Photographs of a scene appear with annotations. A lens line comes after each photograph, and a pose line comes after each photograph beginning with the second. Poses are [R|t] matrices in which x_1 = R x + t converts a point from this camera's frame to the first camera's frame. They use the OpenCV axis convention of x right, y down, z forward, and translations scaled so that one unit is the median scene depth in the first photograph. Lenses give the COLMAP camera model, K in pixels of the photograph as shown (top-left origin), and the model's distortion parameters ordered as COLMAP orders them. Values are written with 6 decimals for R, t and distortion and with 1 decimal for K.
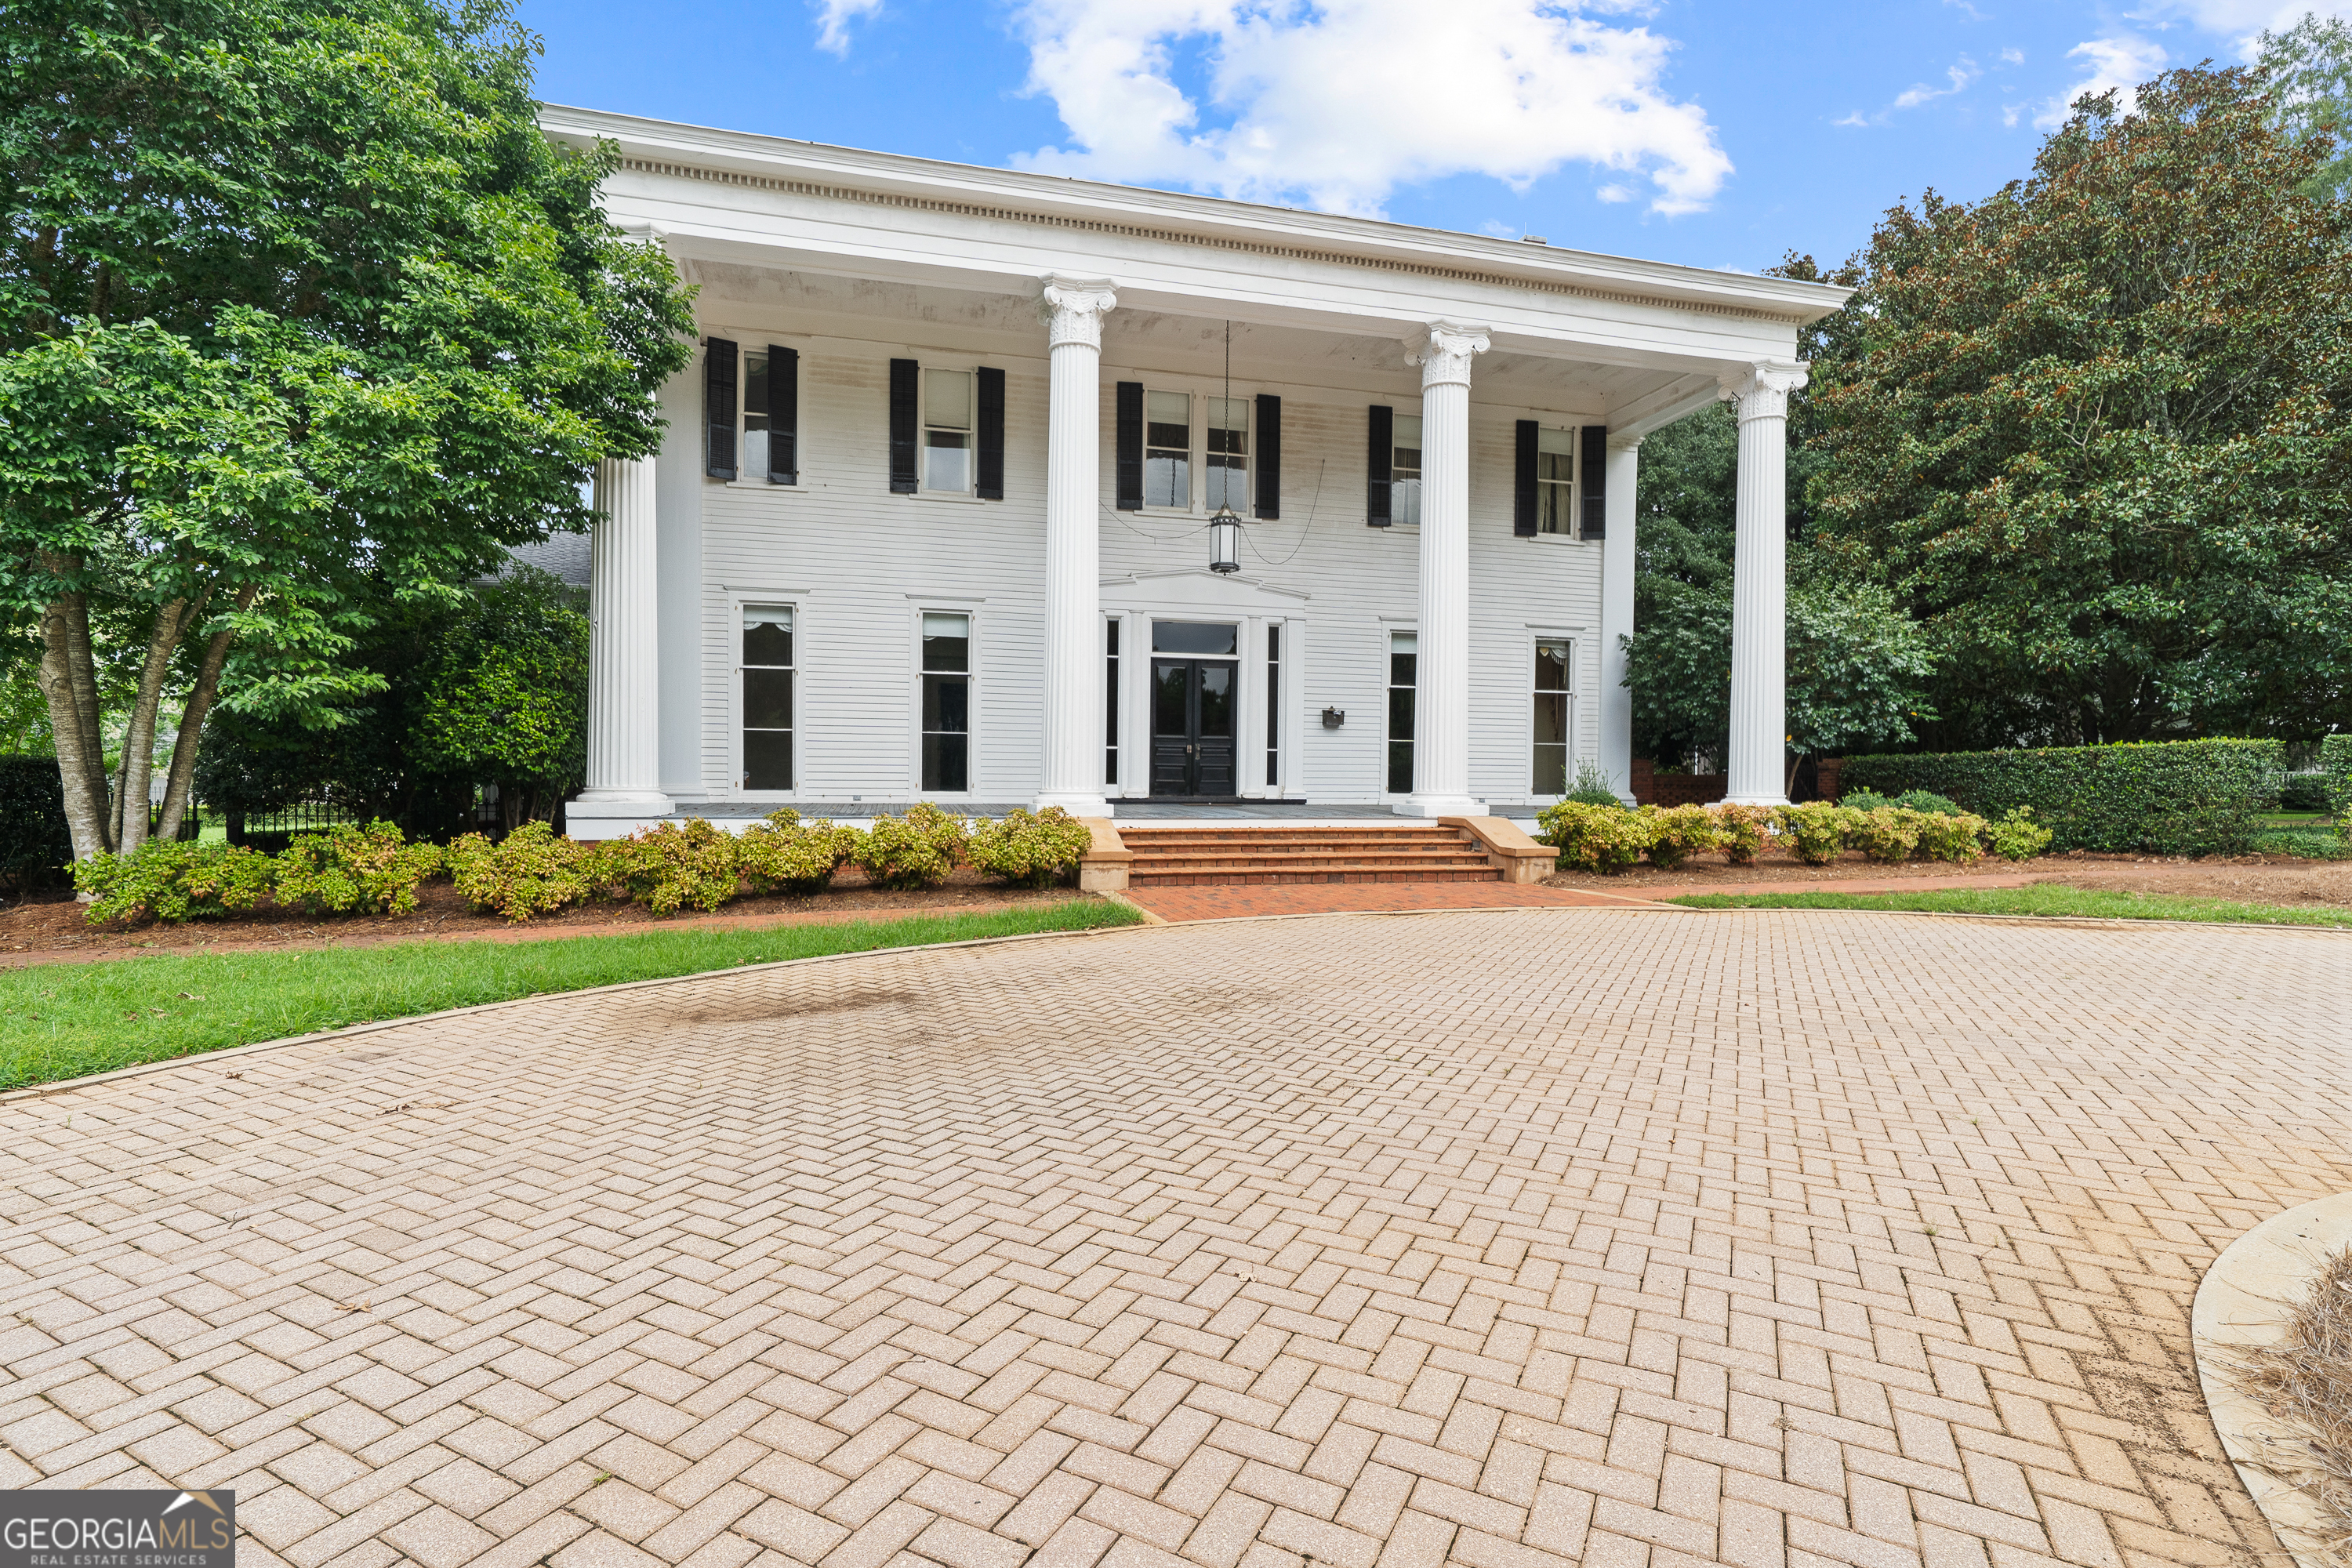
lens RADIAL K [[1102.5, 0, 1166.6], [0, 1102.5, 791.8], [0, 0, 1]] dist [0.003210, 0.000019]
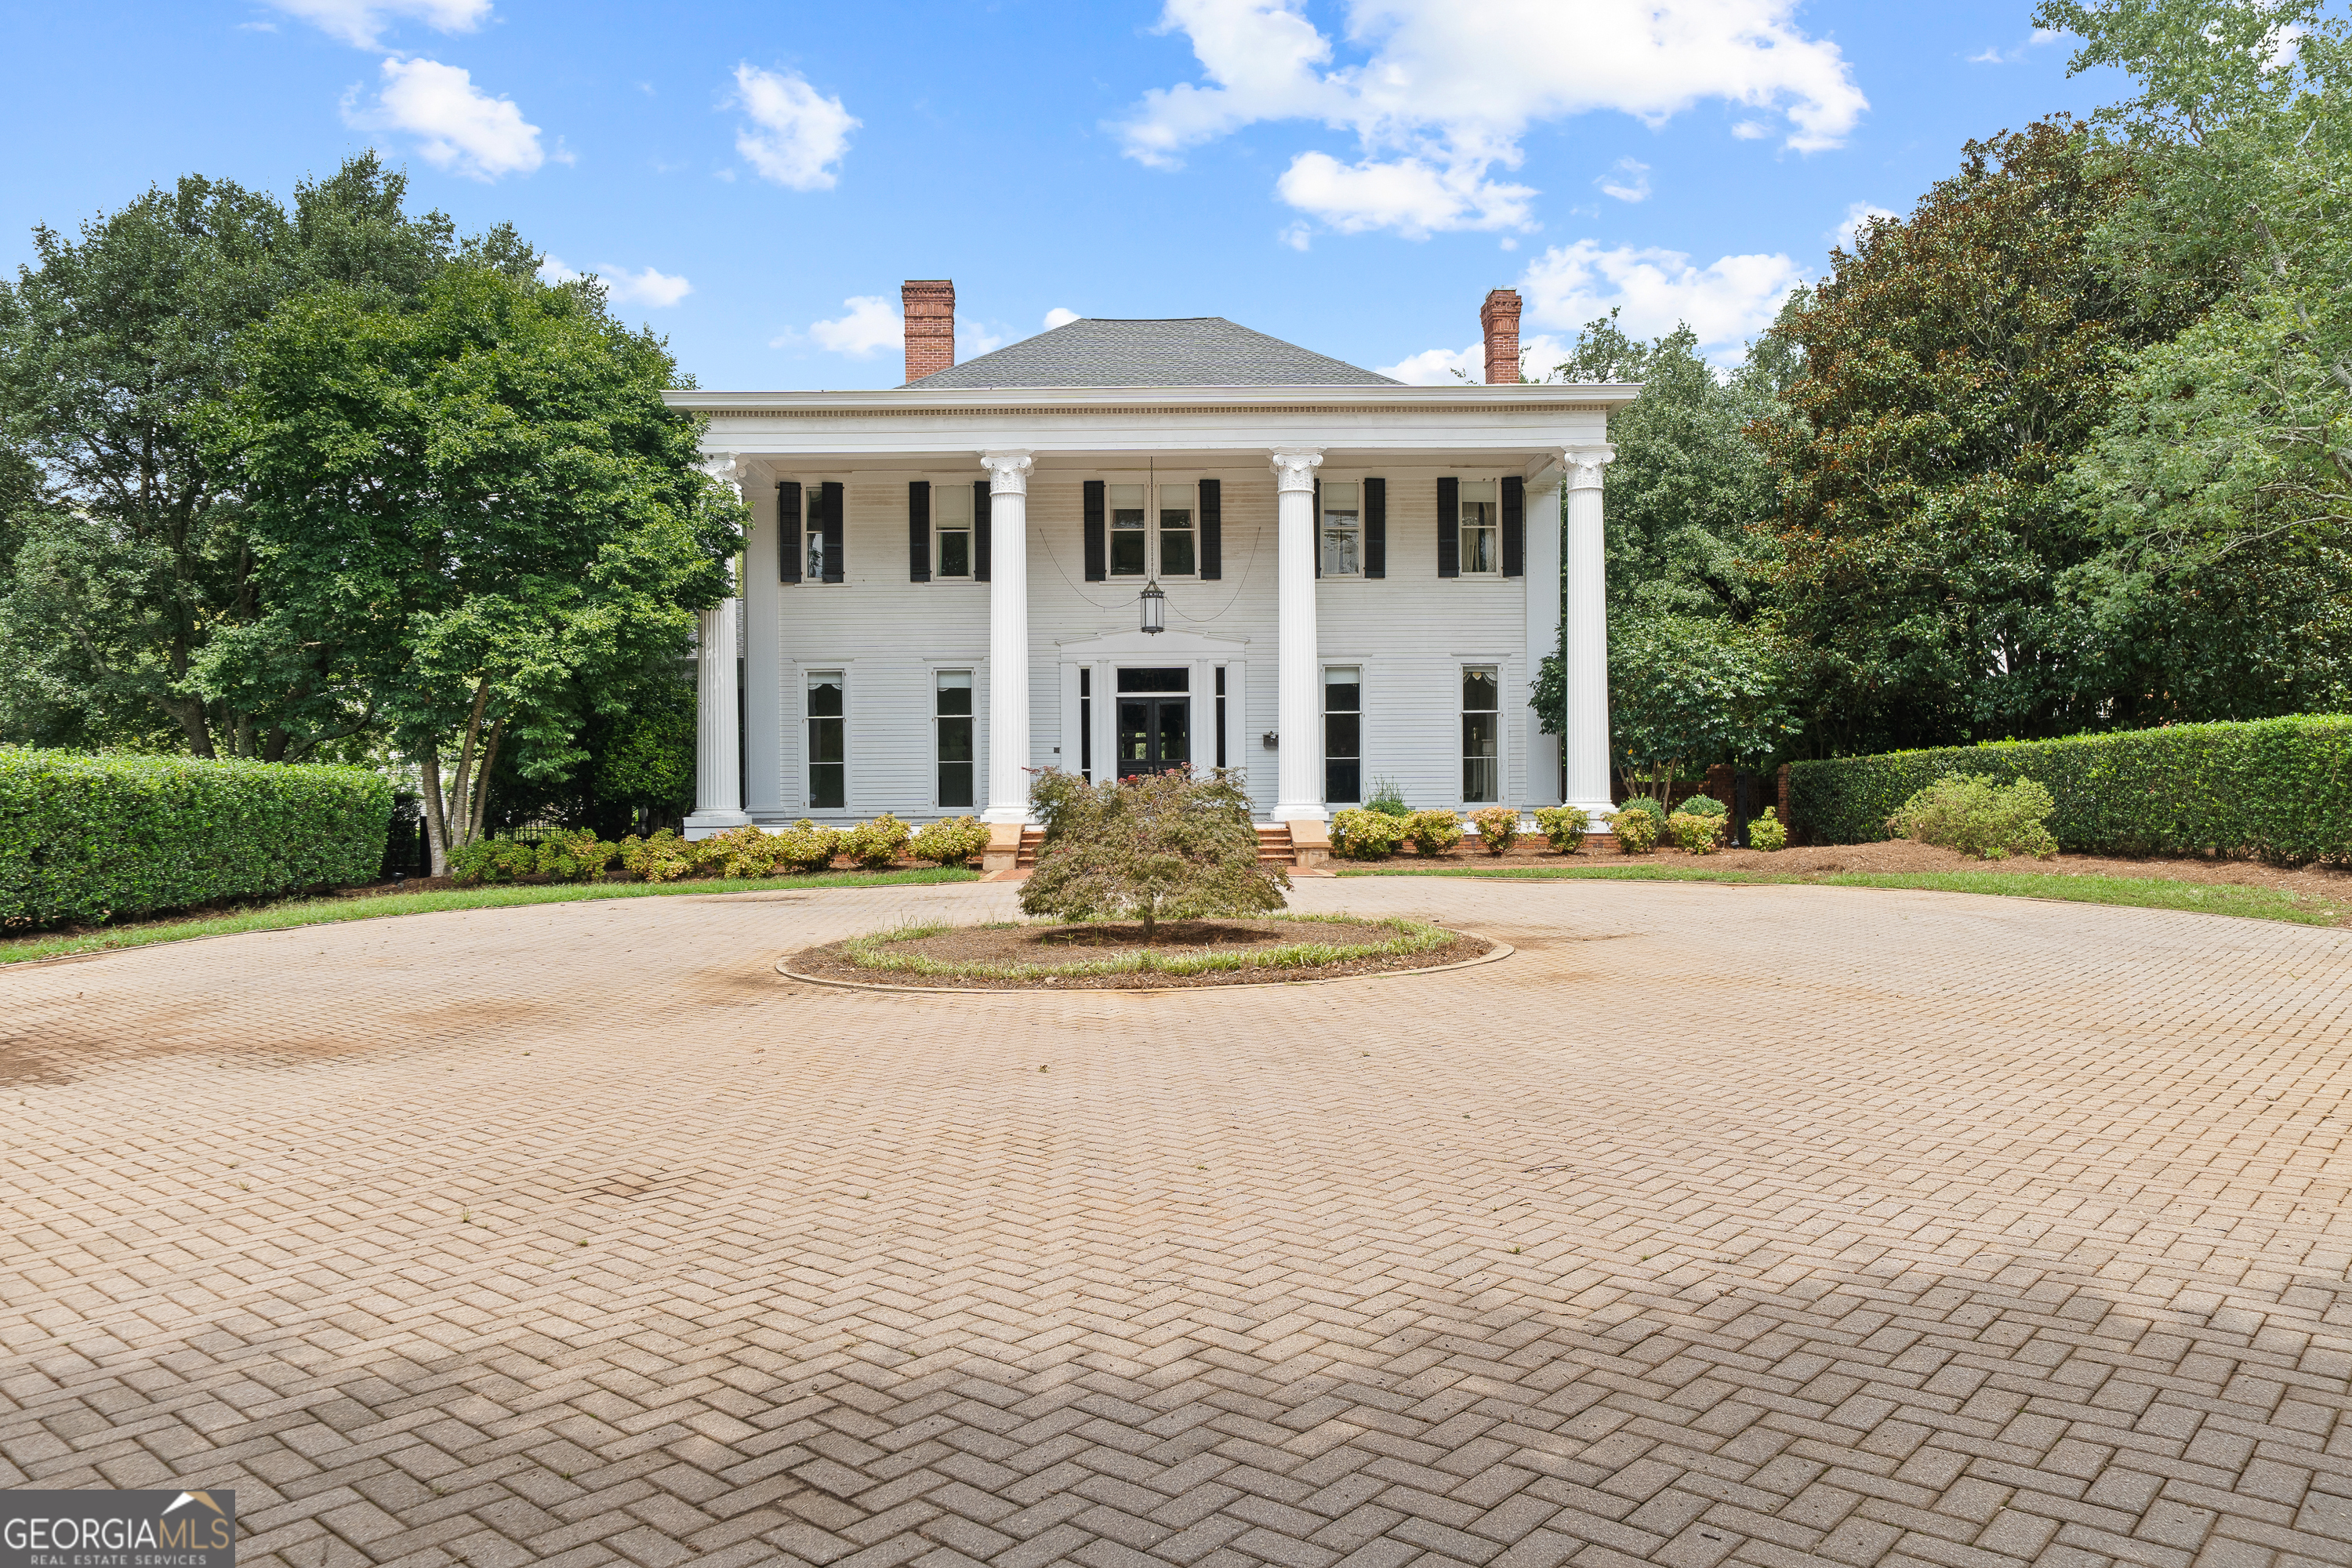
lens RADIAL K [[1616.7, 0, 1176.0], [0, 1616.7, 784.0], [0, 0, 1]] dist [0.007136, 0.003591]
pose [[0.972371, -0.016859, -0.232832, 0.512744], [0.014086, 0.999809, -0.013569, 0.002187], [0.233017, 0.009914, 0.972422, -0.821277]]
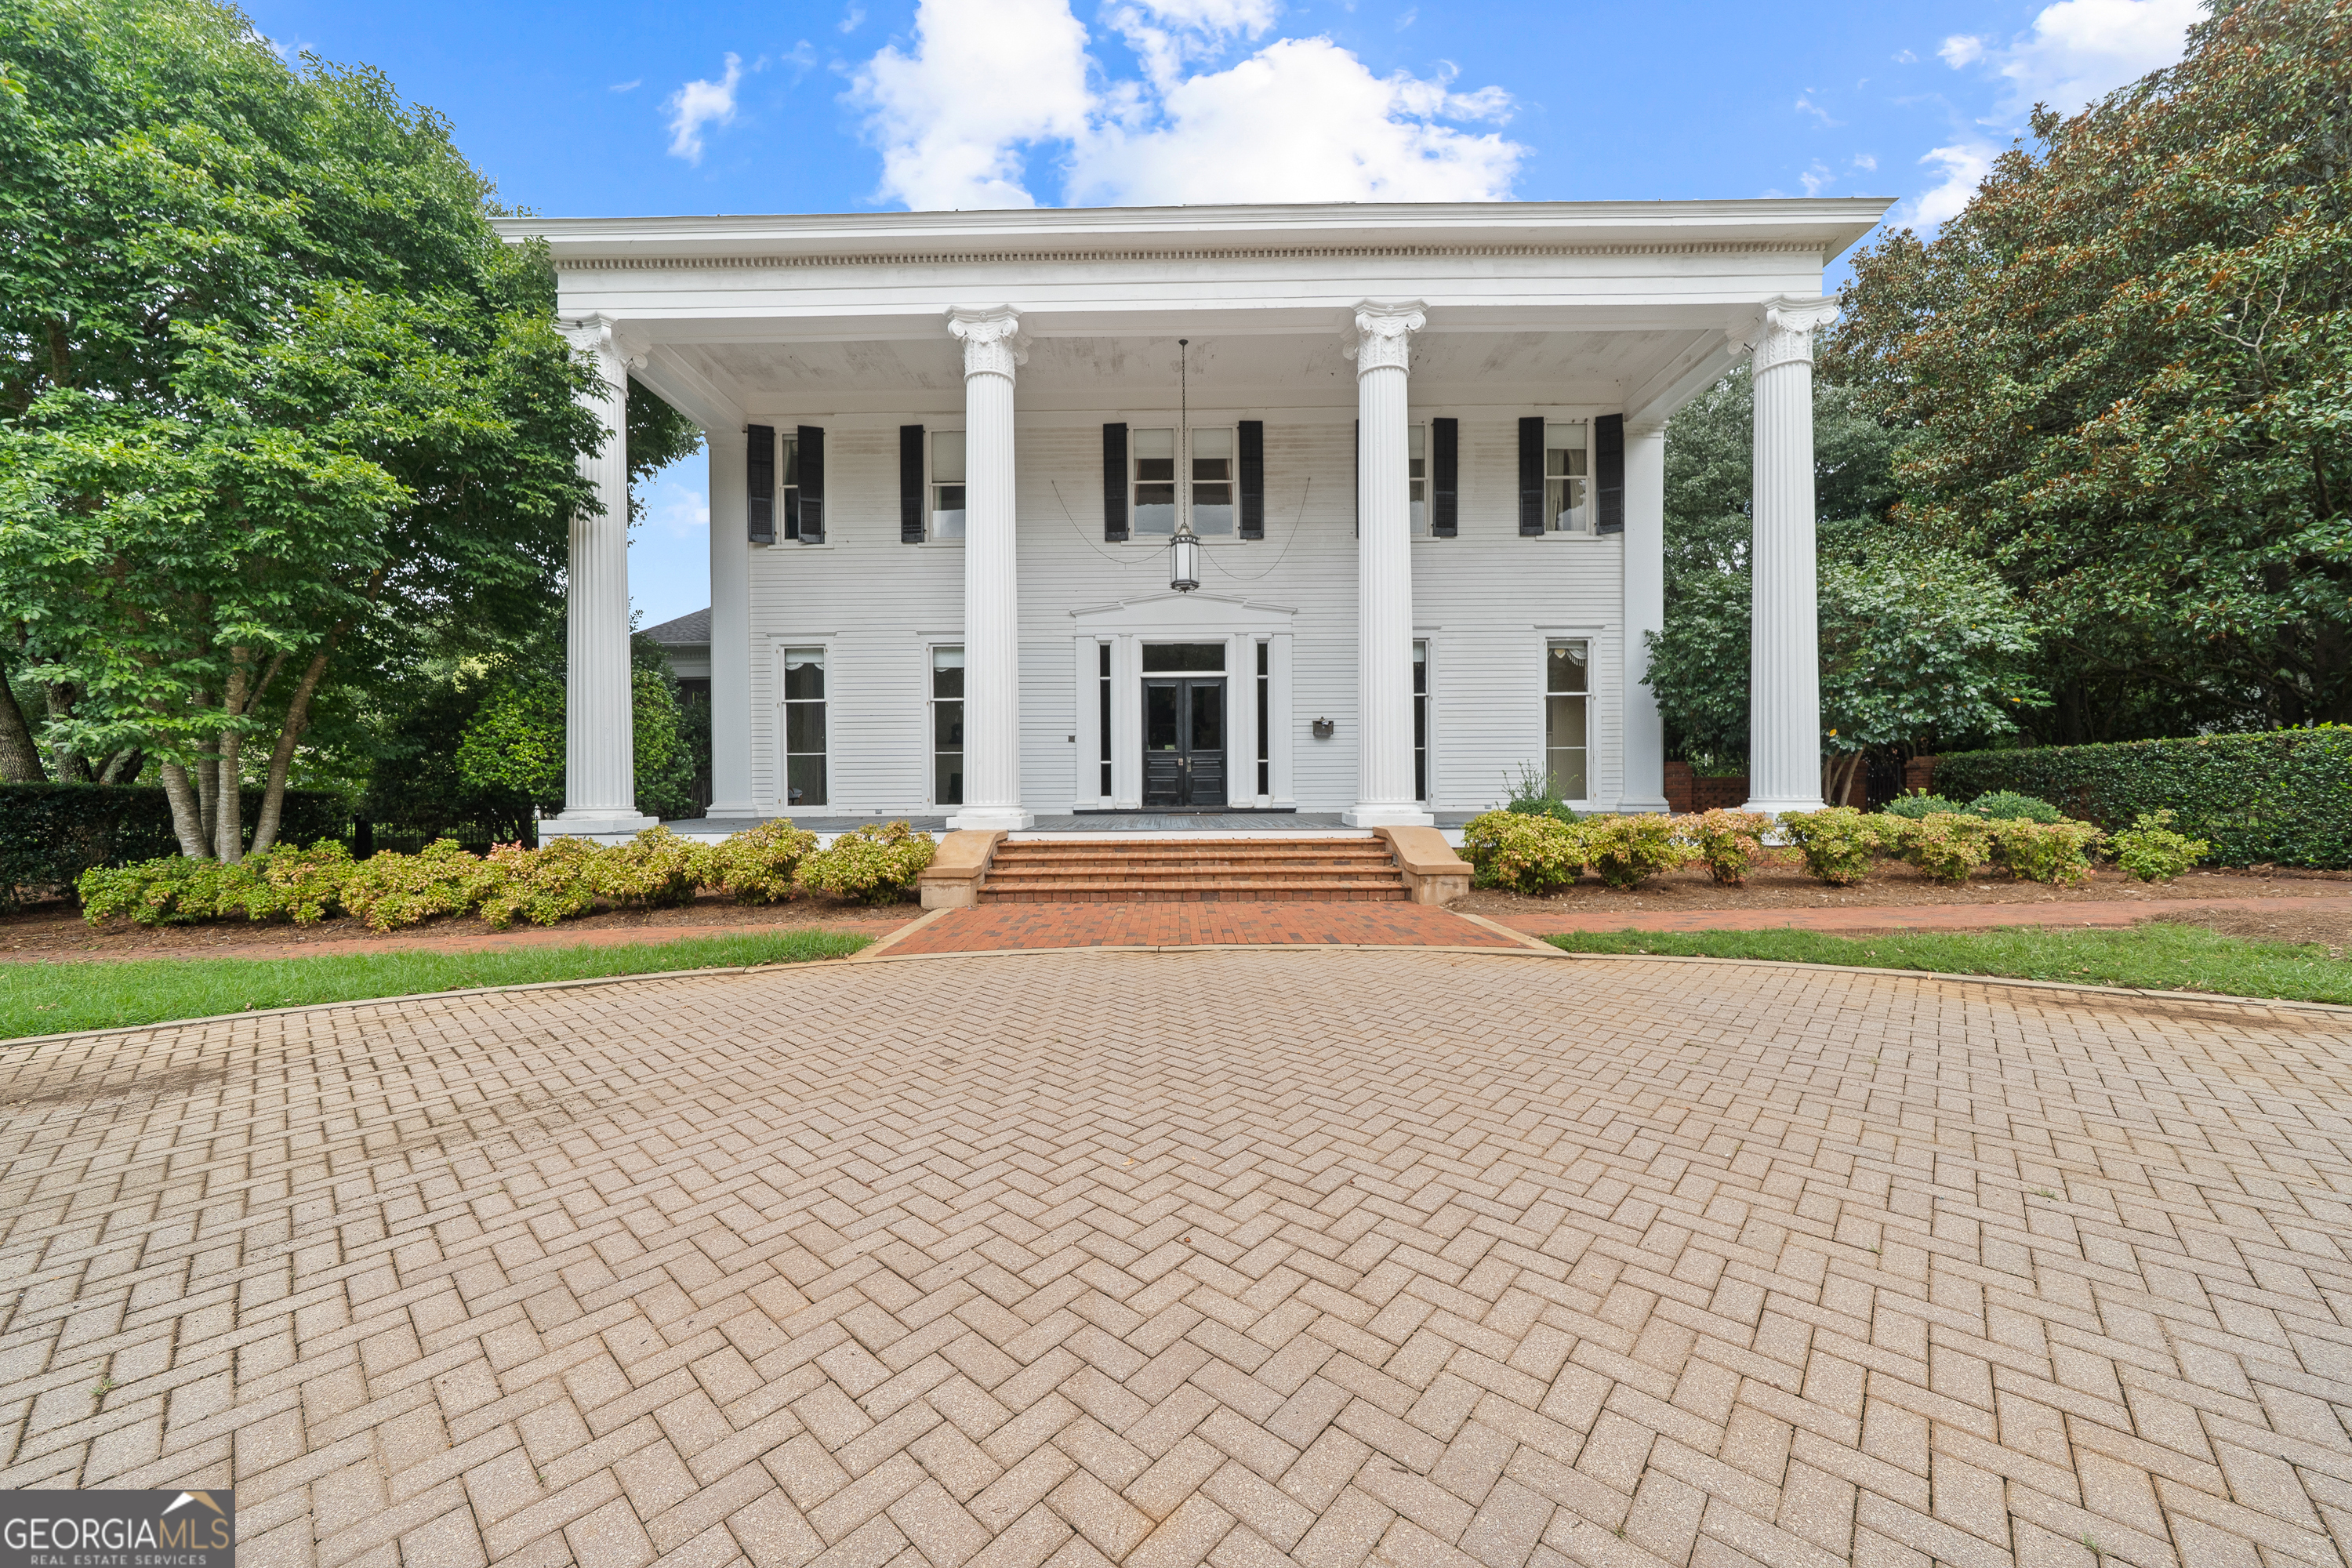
lens RADIAL K [[838.8, 0, 1165.7], [0, 838.8, 792.0], [0, 0, 1]] dist [-0.003300, 0.000108]
pose [[0.966494, -0.014872, -0.256258, 0.232722], [0.012728, 0.999869, -0.010020, -0.002379], [0.256373, 0.006423, 0.966557, 0.237041]]
